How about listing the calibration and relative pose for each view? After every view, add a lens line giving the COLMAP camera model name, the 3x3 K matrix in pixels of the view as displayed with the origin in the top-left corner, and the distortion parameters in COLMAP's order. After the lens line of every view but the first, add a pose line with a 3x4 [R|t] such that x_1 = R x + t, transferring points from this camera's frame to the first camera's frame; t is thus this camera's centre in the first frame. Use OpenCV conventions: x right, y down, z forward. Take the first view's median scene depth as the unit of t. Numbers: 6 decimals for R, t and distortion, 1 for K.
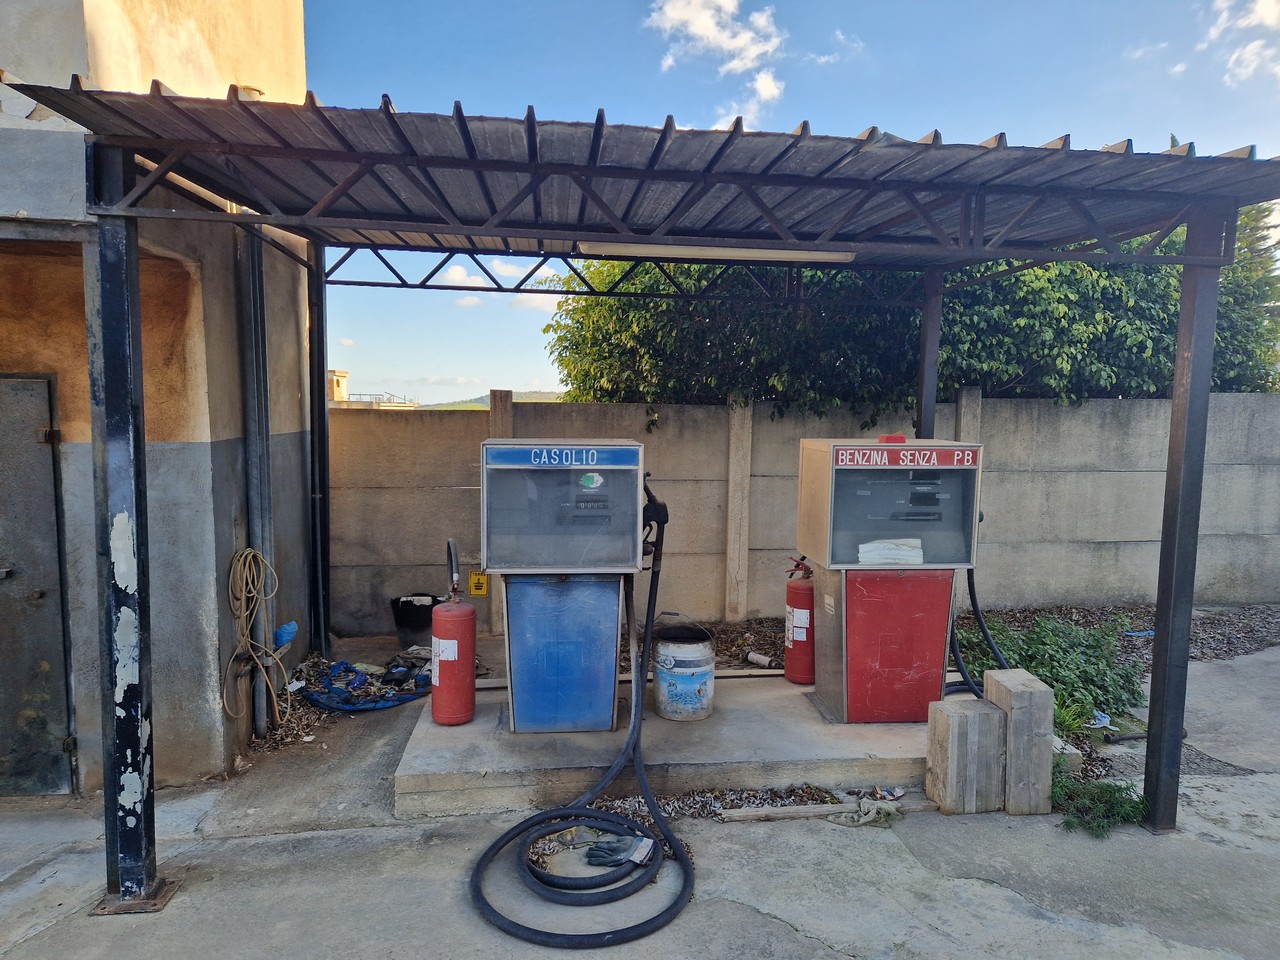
lens RADIAL K [[853.7, 0, 637.9], [0, 853.7, 481.8], [0, 0, 1]] dist [0.083710, -0.077330]
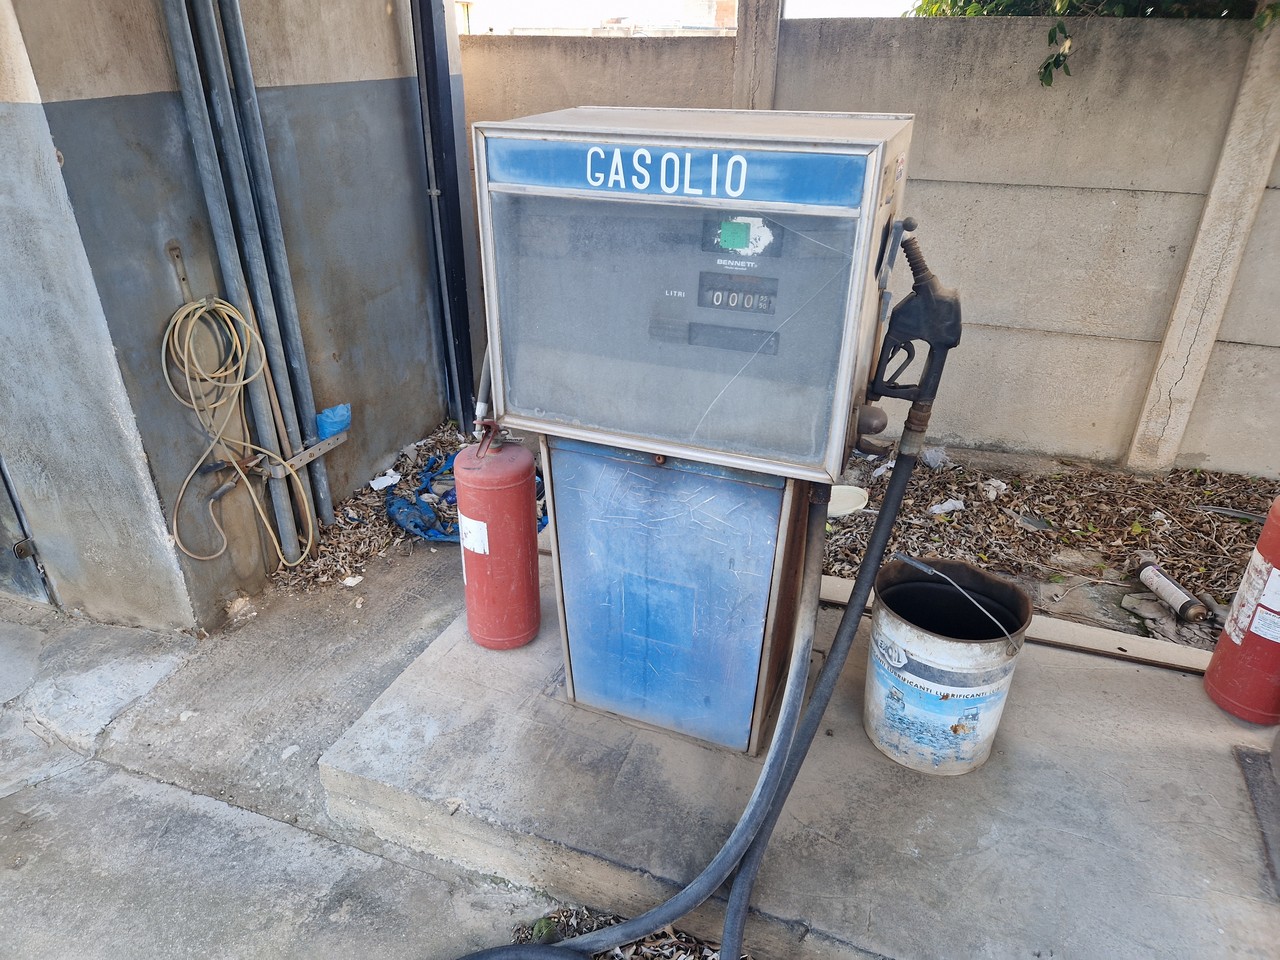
lens RADIAL K [[847.6, 0, 640.0], [0, 847.6, 480.0], [0, 0, 1]] dist [0.085048, -0.073193]
pose [[0.887304, 0.206446, -0.412398, 0.081803], [-0.035152, 0.921886, 0.385864, -0.044678], [0.459844, -0.327883, 0.825250, 0.576173]]
